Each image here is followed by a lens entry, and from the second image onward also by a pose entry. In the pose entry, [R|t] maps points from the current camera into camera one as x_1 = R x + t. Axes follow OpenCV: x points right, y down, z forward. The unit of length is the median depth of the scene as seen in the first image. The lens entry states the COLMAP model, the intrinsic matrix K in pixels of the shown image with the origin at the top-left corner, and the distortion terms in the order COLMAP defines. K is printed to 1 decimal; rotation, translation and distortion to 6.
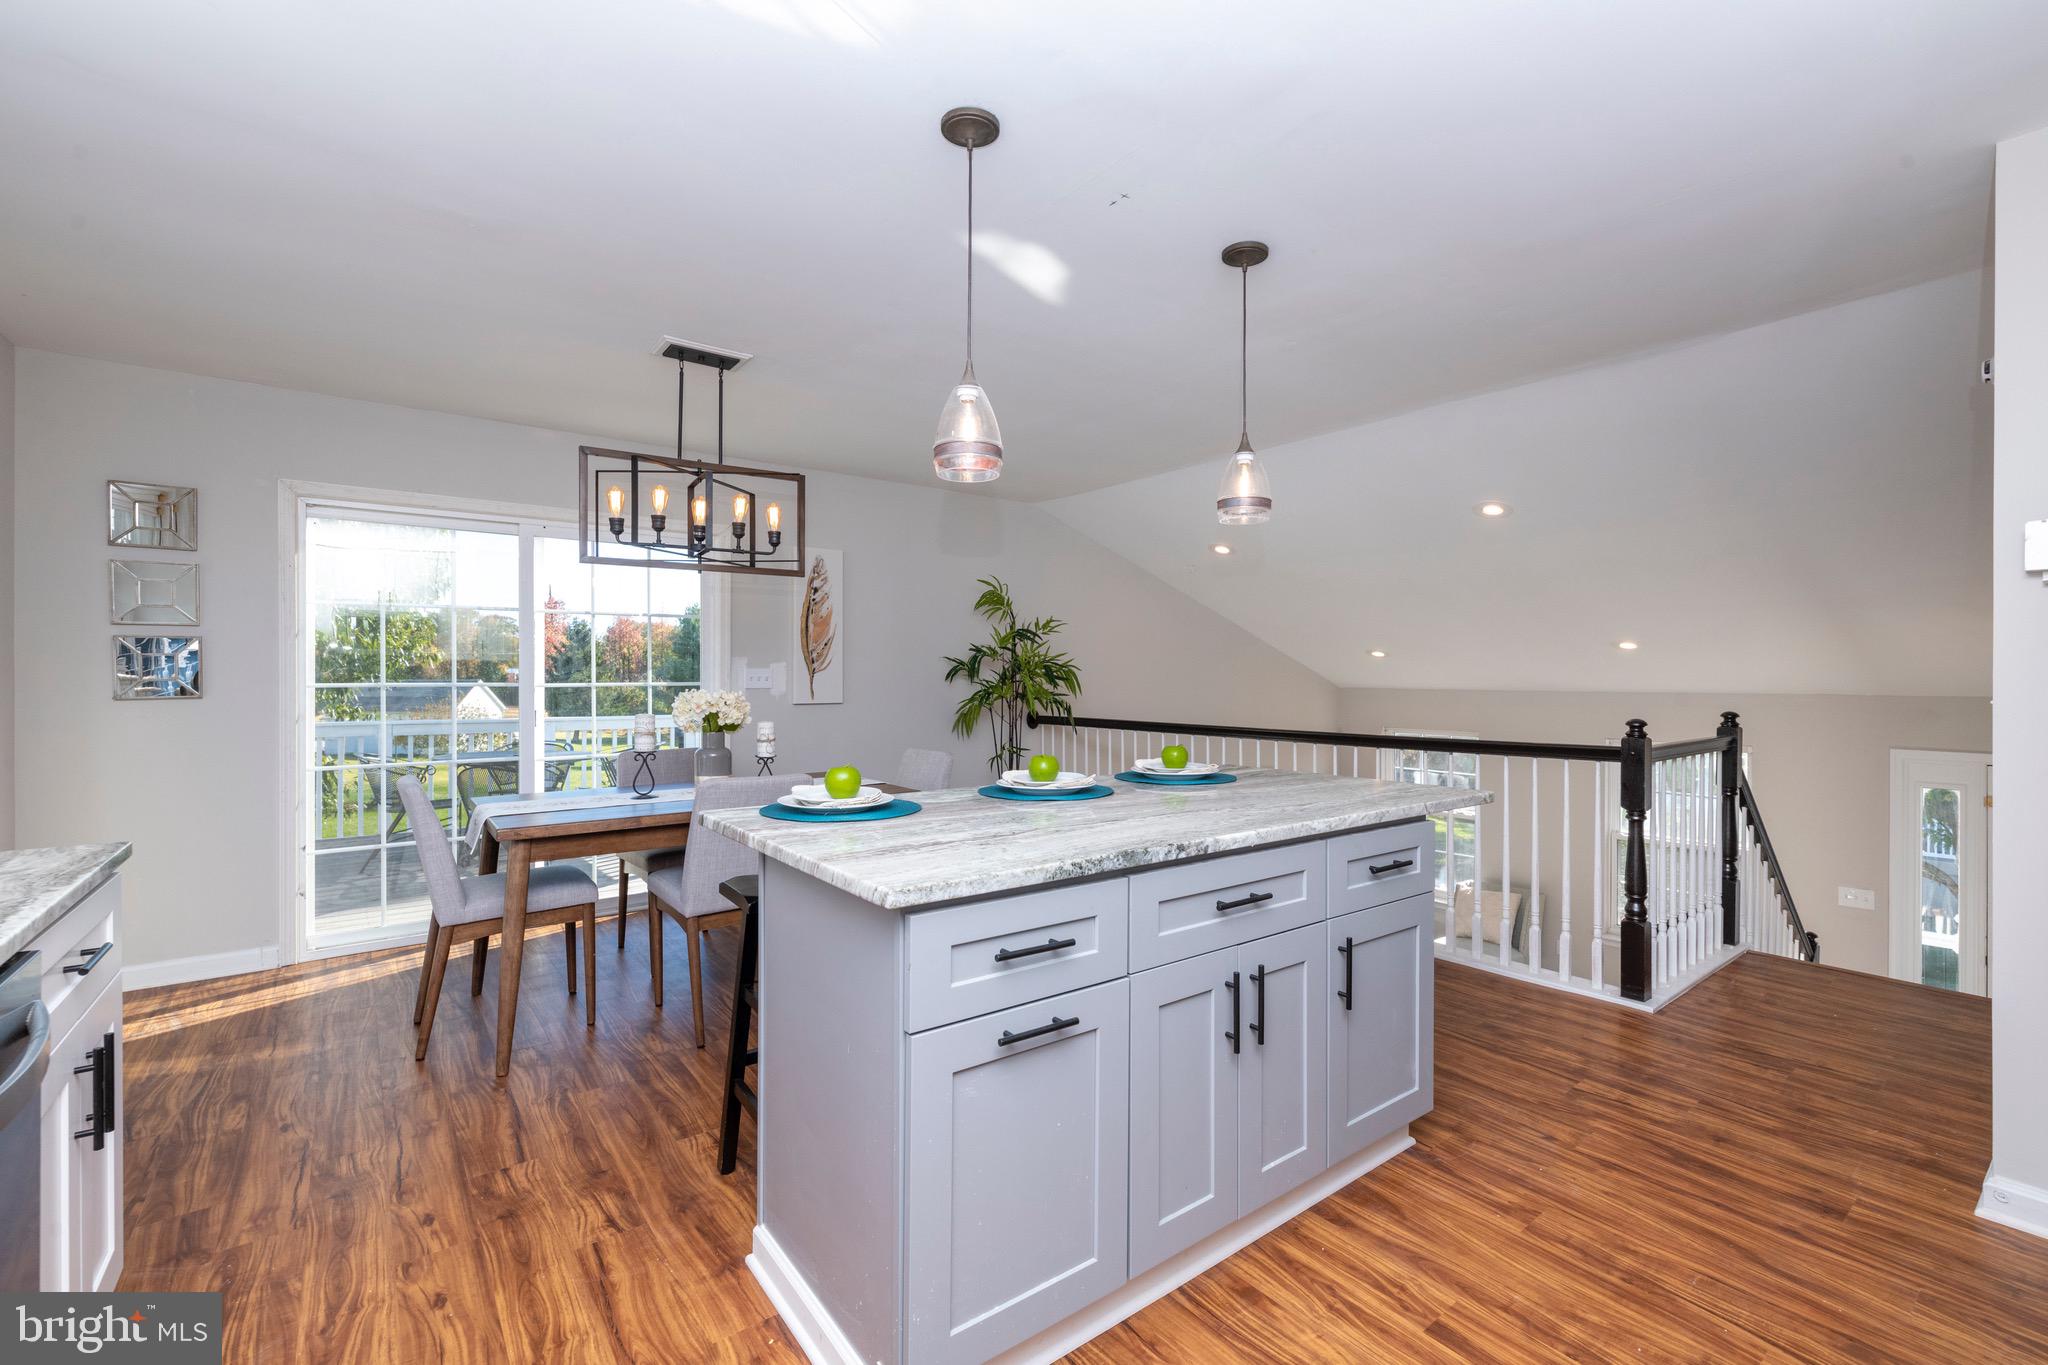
lens RADIAL K [[878.3, 0, 1028.3], [0, 878.3, 680.5], [0, 0, 1]] dist [0.000258, 0.000247]
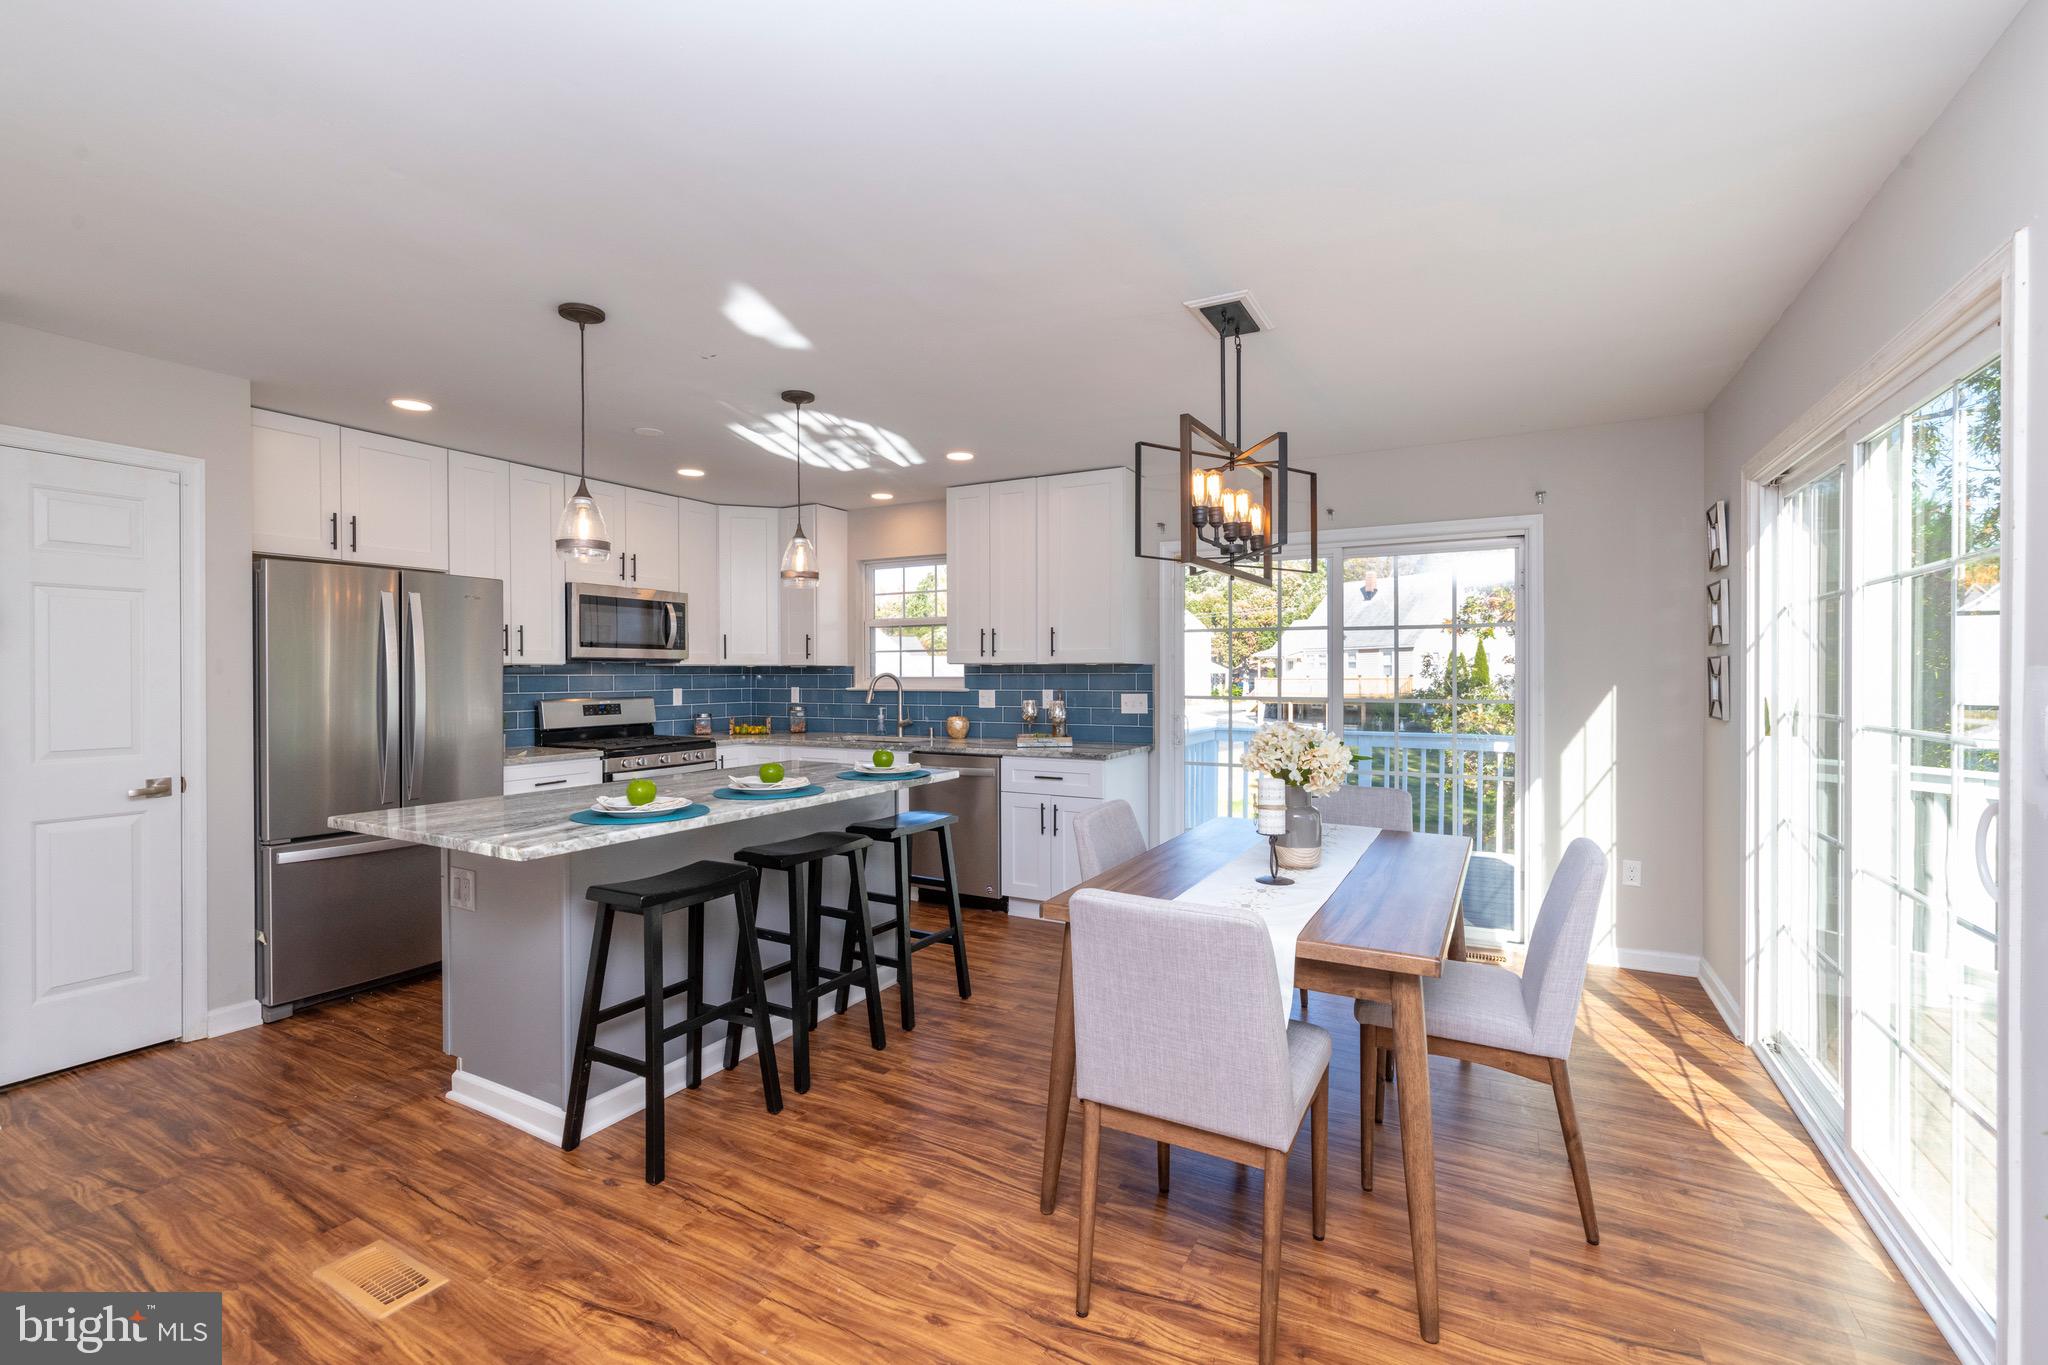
lens RADIAL K [[878.3, 0, 1028.3], [0, 878.3, 680.5], [0, 0, 1]] dist [0.000258, 0.000247]
pose [[-0.913274, 0.003649, -0.407330, 0.202208], [-0.002070, 0.999905, 0.013600, -0.053957], [0.407341, 0.013263, -0.913180, 2.387323]]
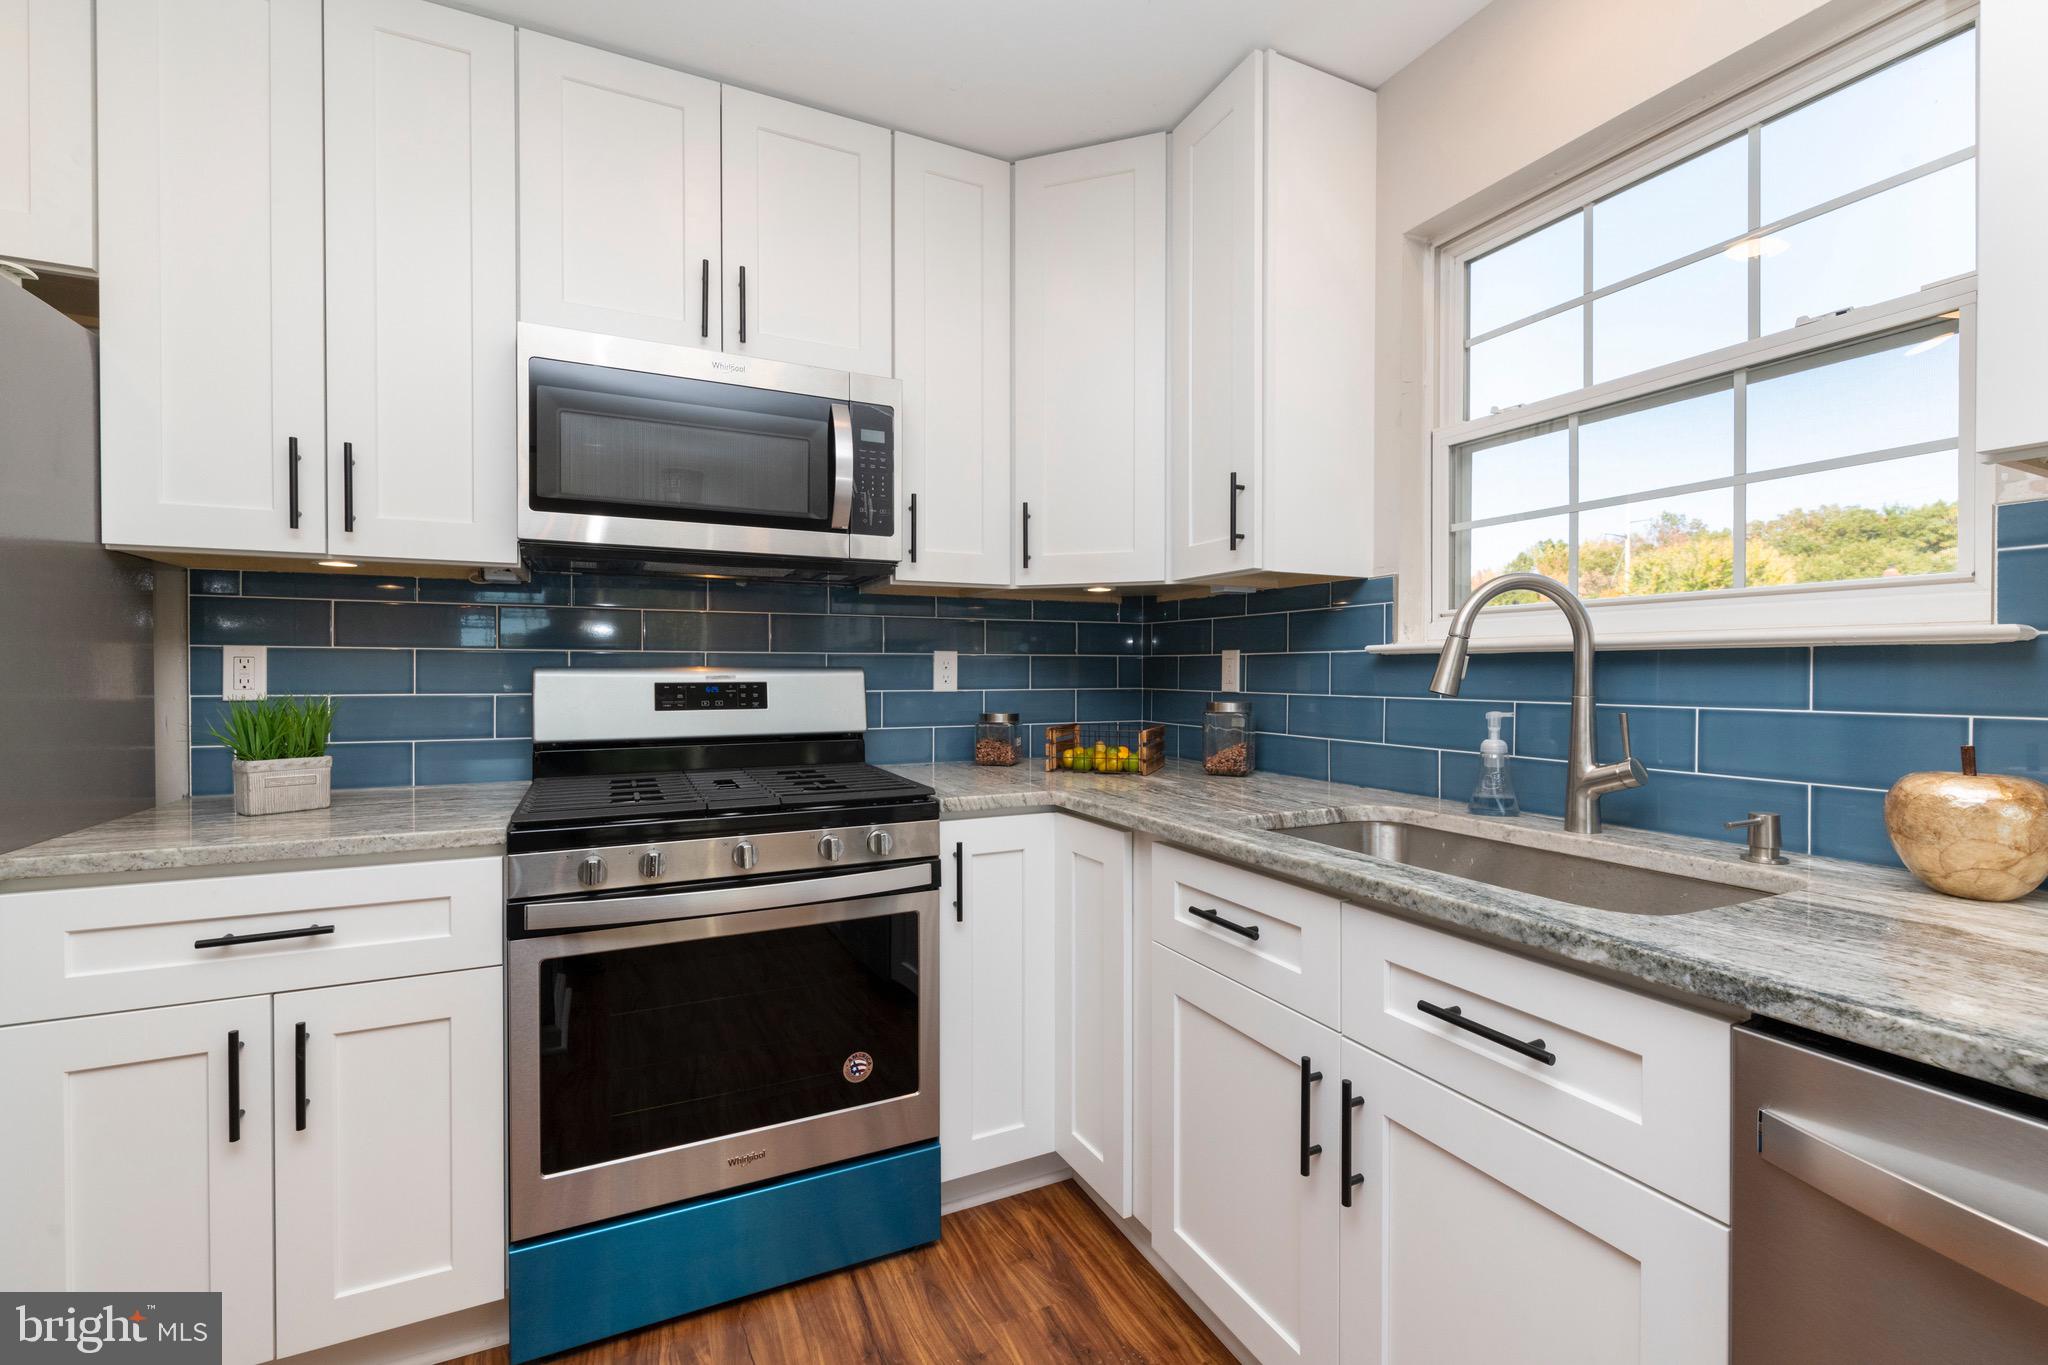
lens RADIAL K [[862.2, 0, 1031.0], [0, 862.2, 678.7], [0, 0, 1]] dist [0.000304, 0.000001]
pose [[-0.980030, -0.006149, 0.198755, -0.214874], [-0.003034, 0.999868, 0.015972, 0.022432], [-0.198827, 0.015050, -0.979919, 0.655818]]
